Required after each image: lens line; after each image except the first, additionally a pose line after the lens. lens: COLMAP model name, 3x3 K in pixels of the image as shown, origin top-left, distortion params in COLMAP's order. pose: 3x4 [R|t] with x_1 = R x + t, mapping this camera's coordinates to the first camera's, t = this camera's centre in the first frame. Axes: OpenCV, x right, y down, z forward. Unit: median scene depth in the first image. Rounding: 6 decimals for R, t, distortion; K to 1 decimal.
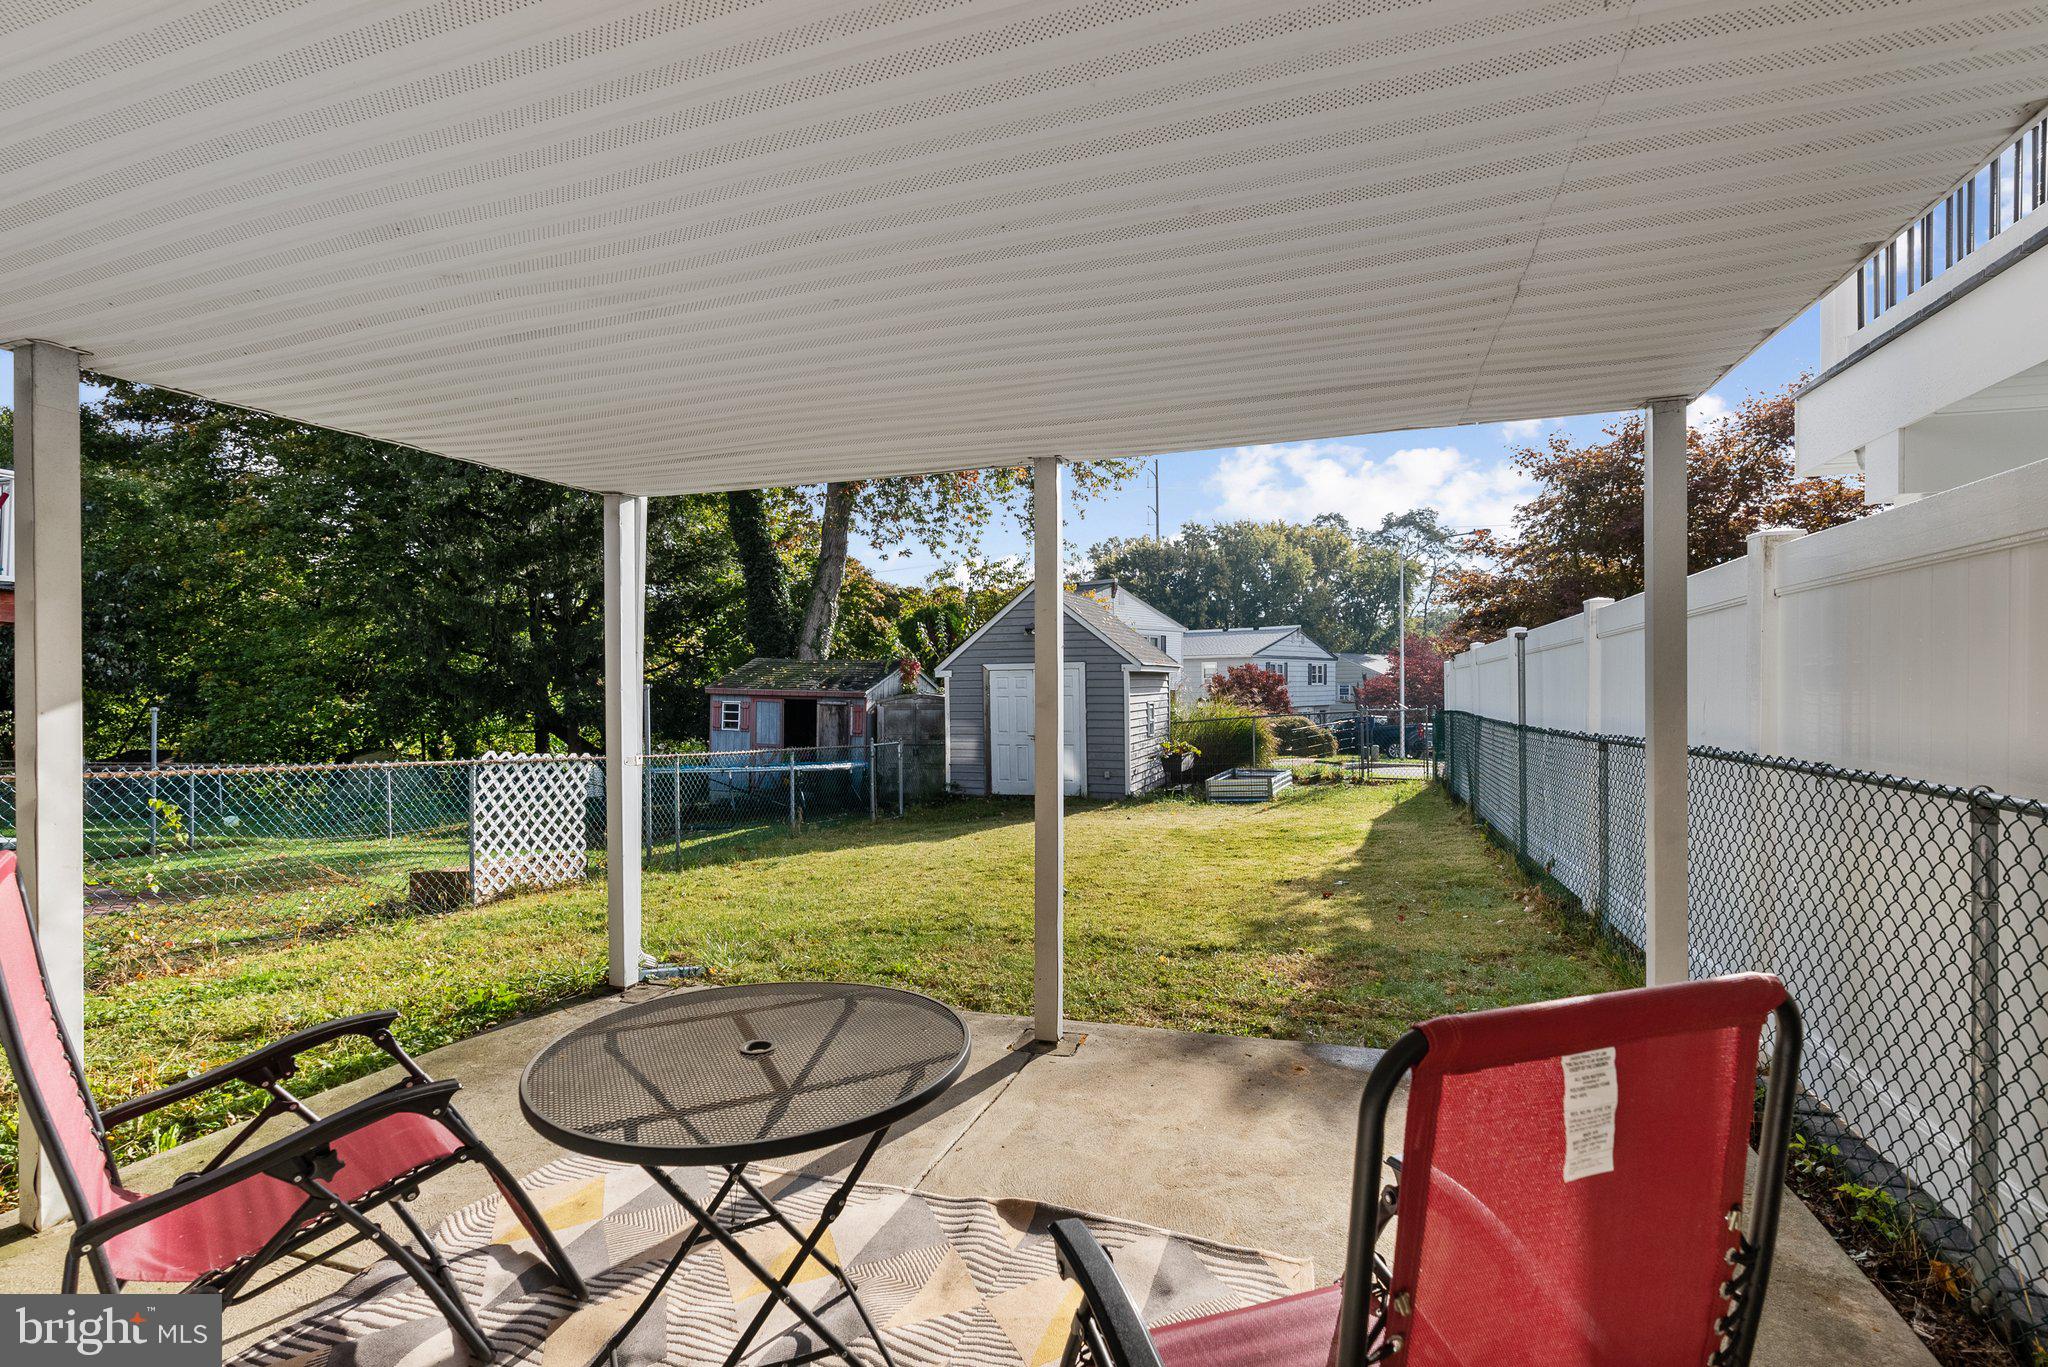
lens RADIAL K [[953.6, 0, 1024.0], [0, 953.6, 683.5], [0, 0, 1]] dist [-0.002082, -0.000045]
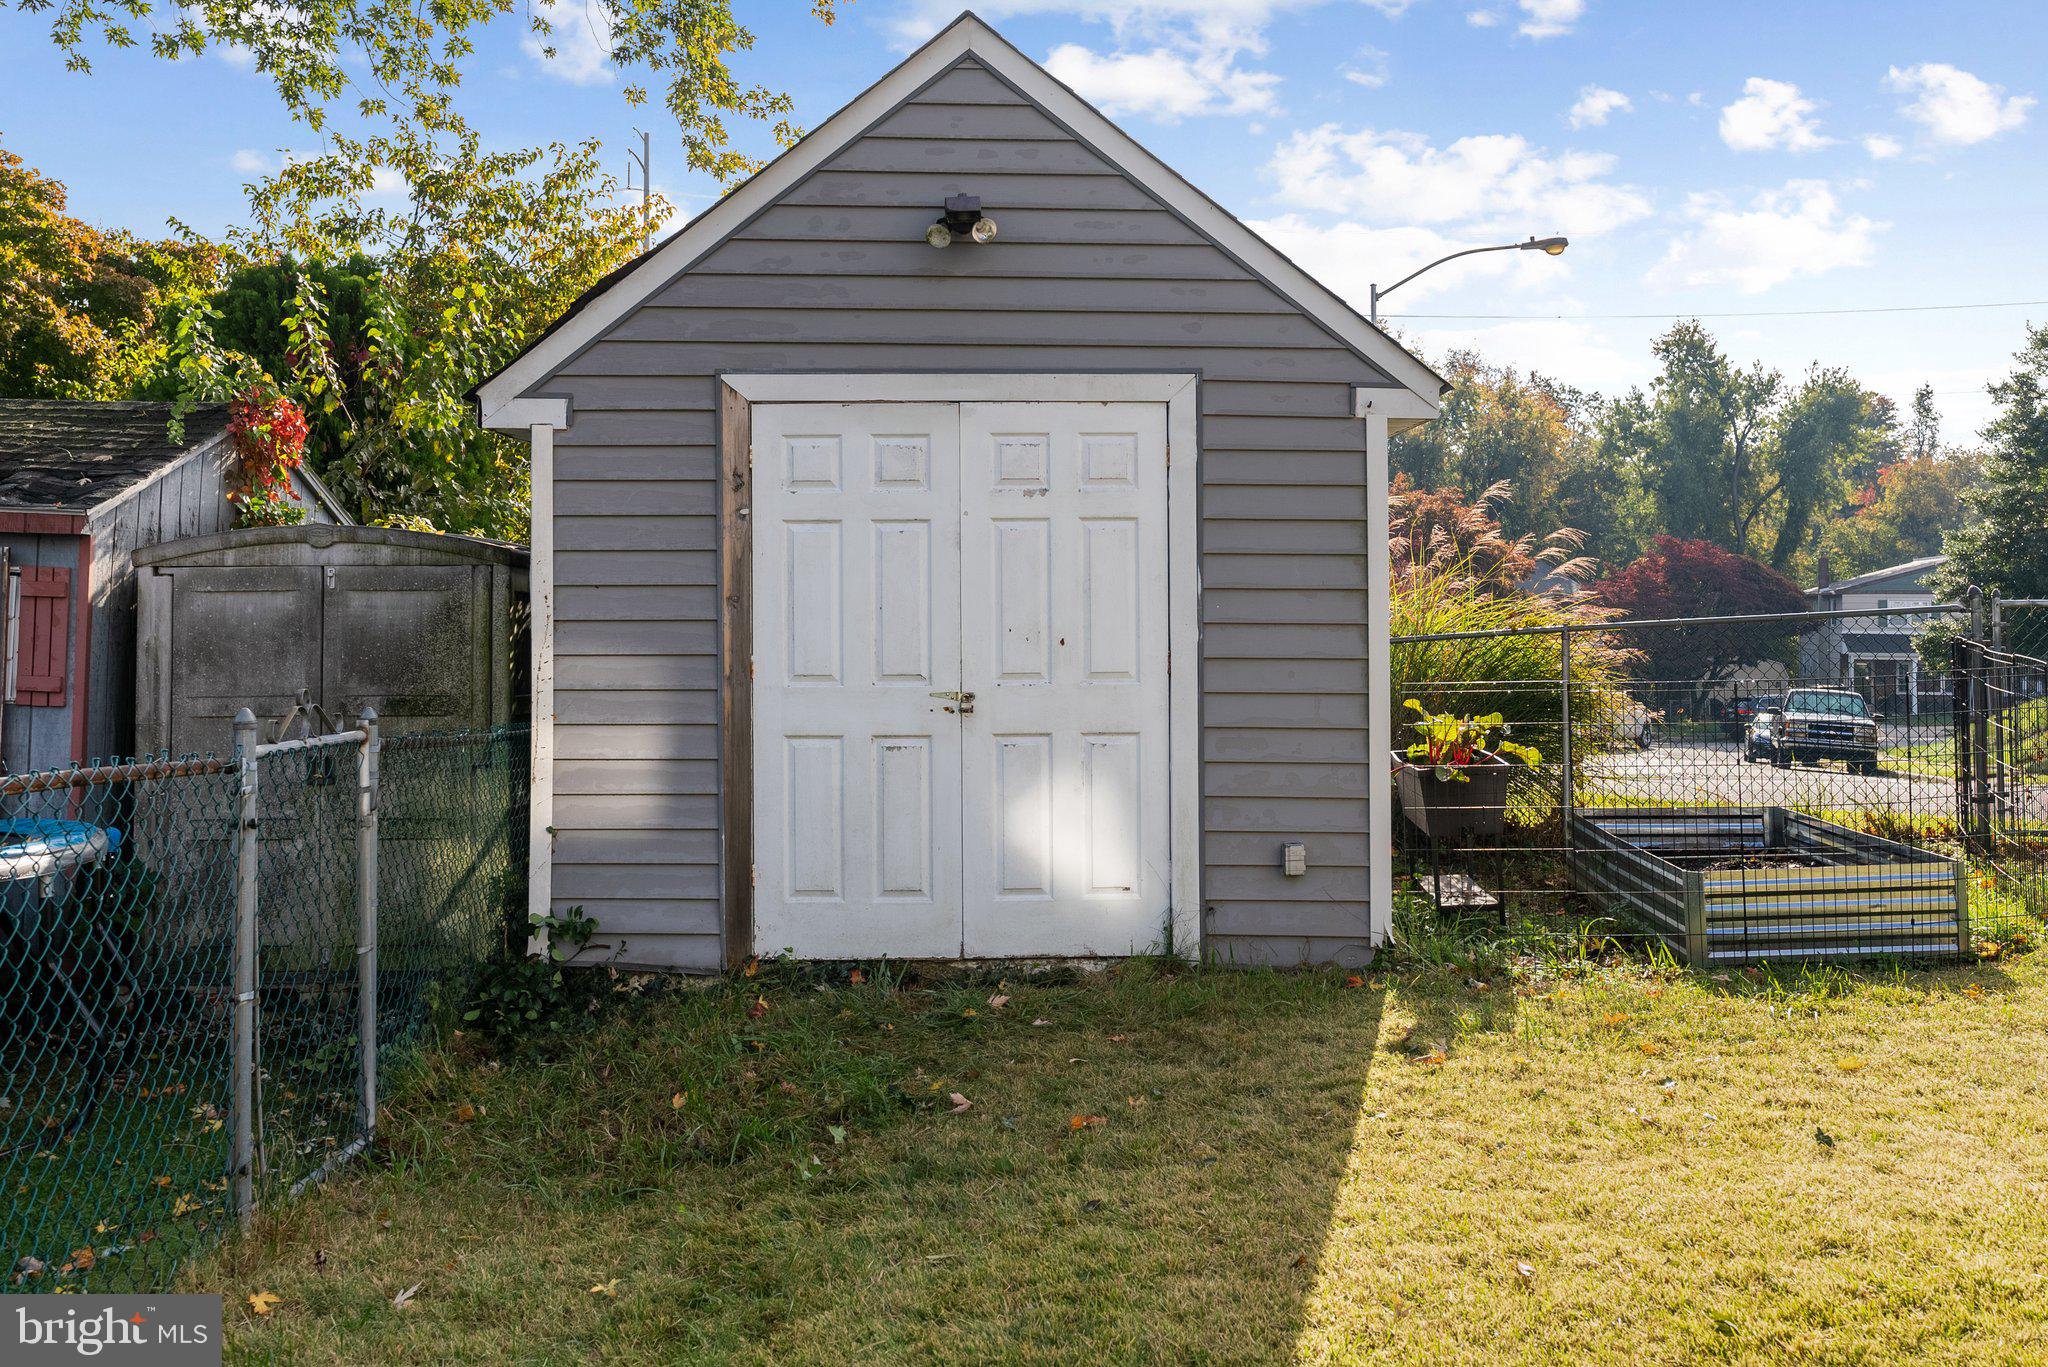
lens RADIAL K [[1850.8, 0, 1023.3], [0, 1850.8, 552.2], [0, 0, 1]] dist [-0.006940, -0.005132]
pose [[0.932365, 0.024641, 0.360677, -0.130579], [-0.012529, 0.999278, -0.035880, 0.035653], [-0.361301, 0.028935, 0.932000, 0.568508]]
